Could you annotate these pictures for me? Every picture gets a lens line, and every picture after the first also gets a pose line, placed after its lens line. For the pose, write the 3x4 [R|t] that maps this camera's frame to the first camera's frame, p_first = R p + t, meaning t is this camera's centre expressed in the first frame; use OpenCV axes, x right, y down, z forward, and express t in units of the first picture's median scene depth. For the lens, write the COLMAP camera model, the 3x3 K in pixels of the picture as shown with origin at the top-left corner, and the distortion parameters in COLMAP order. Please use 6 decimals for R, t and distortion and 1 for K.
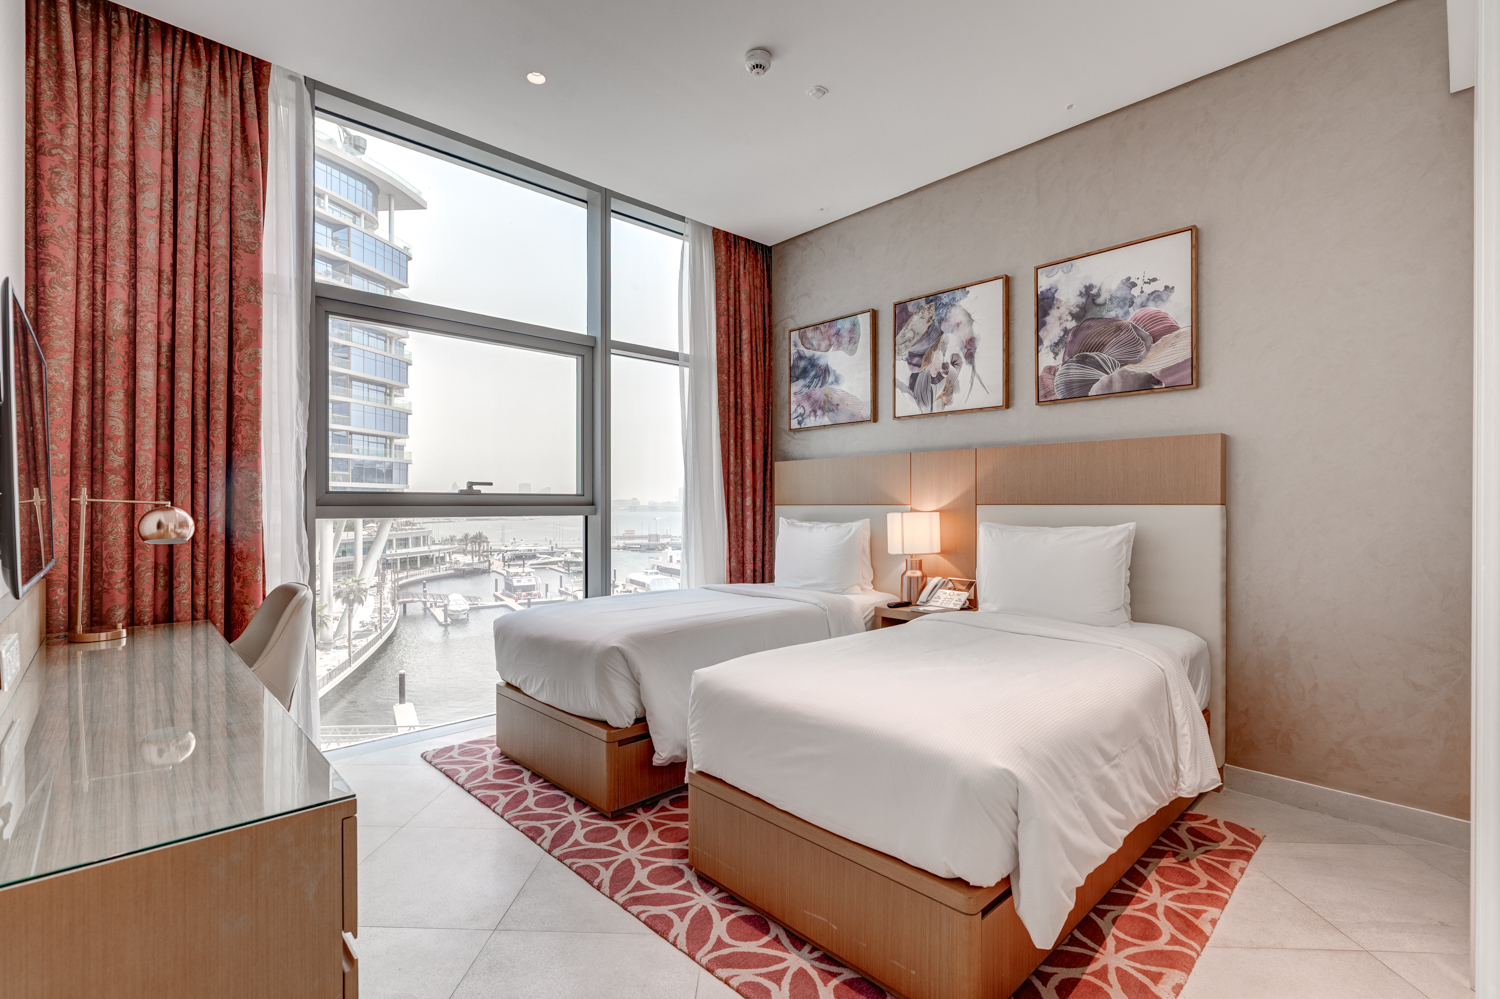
lens RADIAL K [[680.7, 0, 753.9], [0, 680.7, 509.5], [0, 0, 1]] dist [-0.004618, 0.001167]
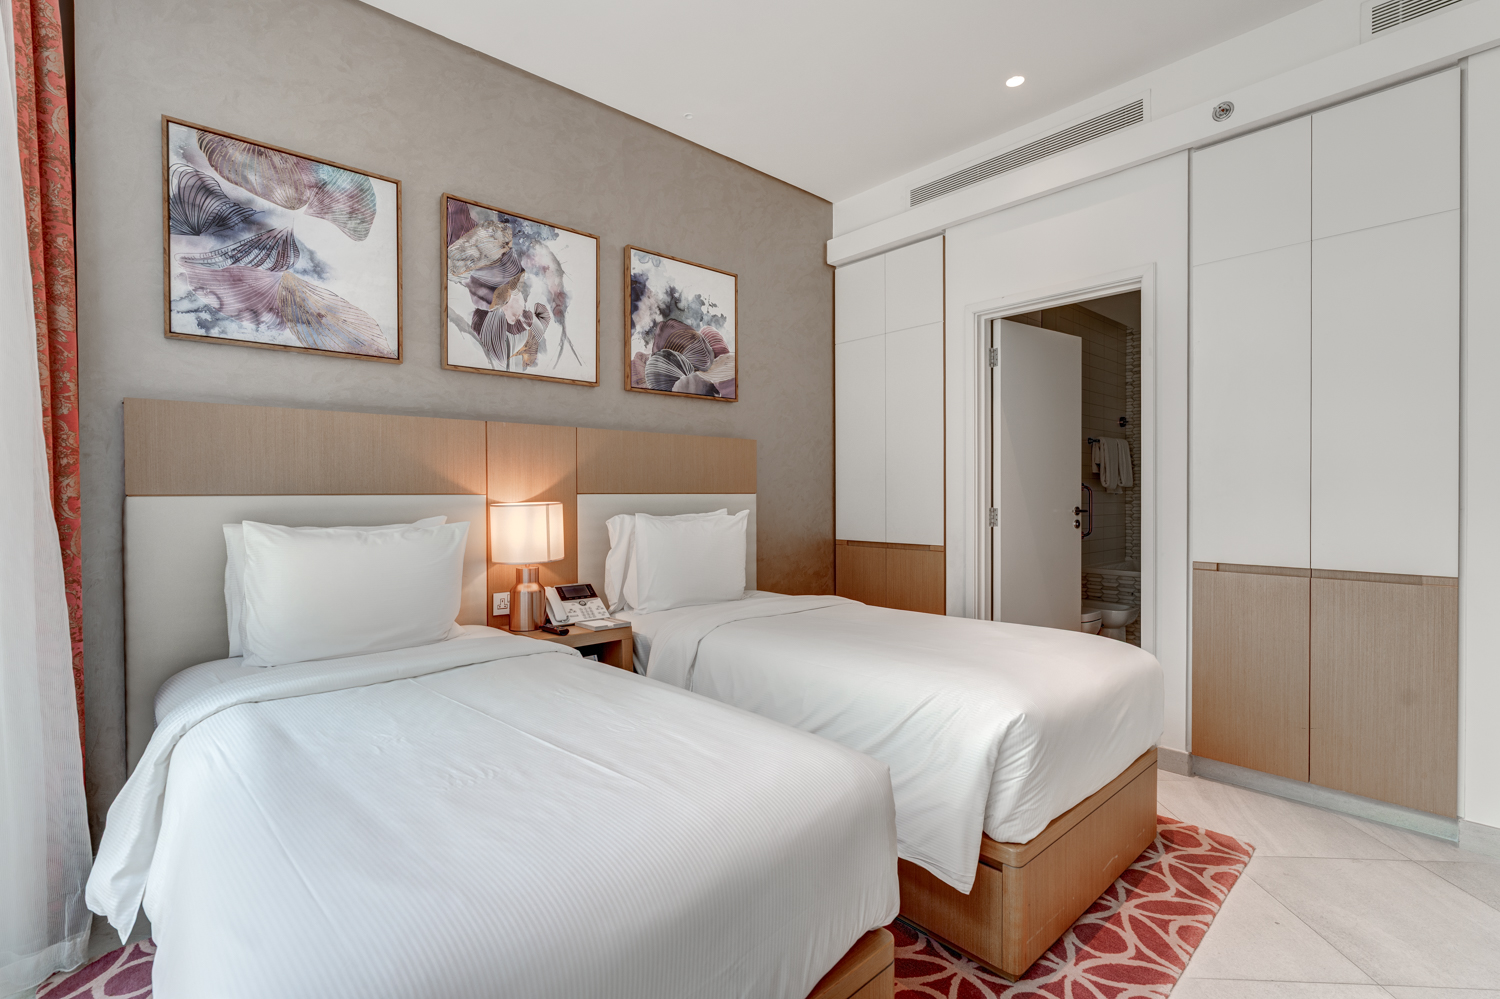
lens RADIAL K [[680.7, 0, 748.6], [0, 680.7, 495.3], [0, 0, 1]] dist [-0.004618, 0.001167]
pose [[0.029743, -0.002319, 0.999555, -0.486850], [0.009340, 0.999954, 0.002042, -0.005022], [-0.999514, 0.009275, 0.029764, 0.730675]]
